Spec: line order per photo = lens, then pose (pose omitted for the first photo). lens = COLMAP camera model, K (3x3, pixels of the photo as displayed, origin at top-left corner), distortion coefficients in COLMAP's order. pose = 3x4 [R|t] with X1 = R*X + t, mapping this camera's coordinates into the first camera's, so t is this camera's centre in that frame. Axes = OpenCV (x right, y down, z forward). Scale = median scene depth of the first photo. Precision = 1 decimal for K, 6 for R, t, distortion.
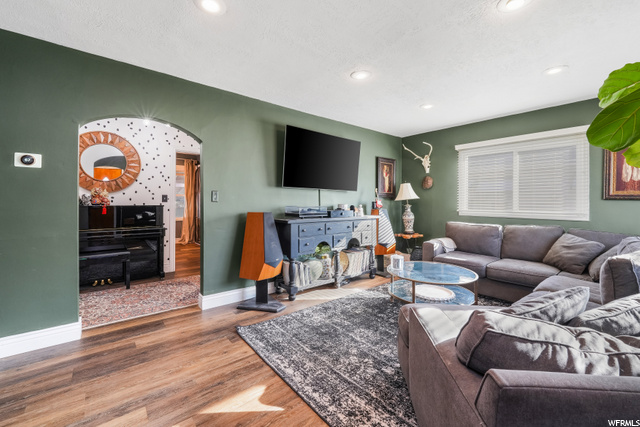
lens RADIAL K [[263.1, 0, 325.6], [0, 263.1, 203.0], [0, 0, 1]] dist [-0.013163, -0.000738]
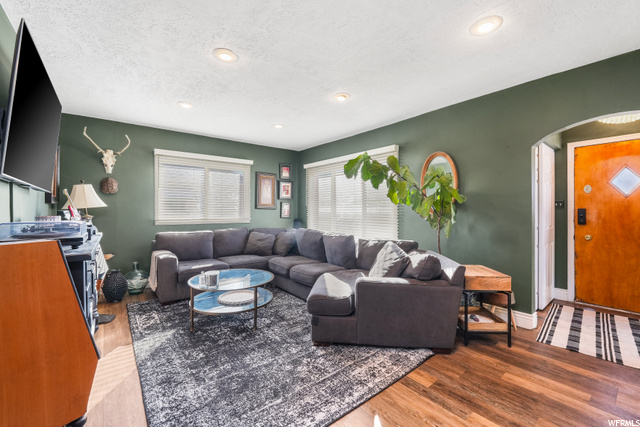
lens RADIAL K [[263.1, 0, 320.1], [0, 263.1, 211.9], [0, 0, 1]] dist [-0.013163, -0.000738]
pose [[0.040927, -0.011626, 0.999094, -0.613586], [0.008536, 0.999900, 0.011286, -0.007712], [-0.999126, 0.008066, 0.041022, 0.618184]]
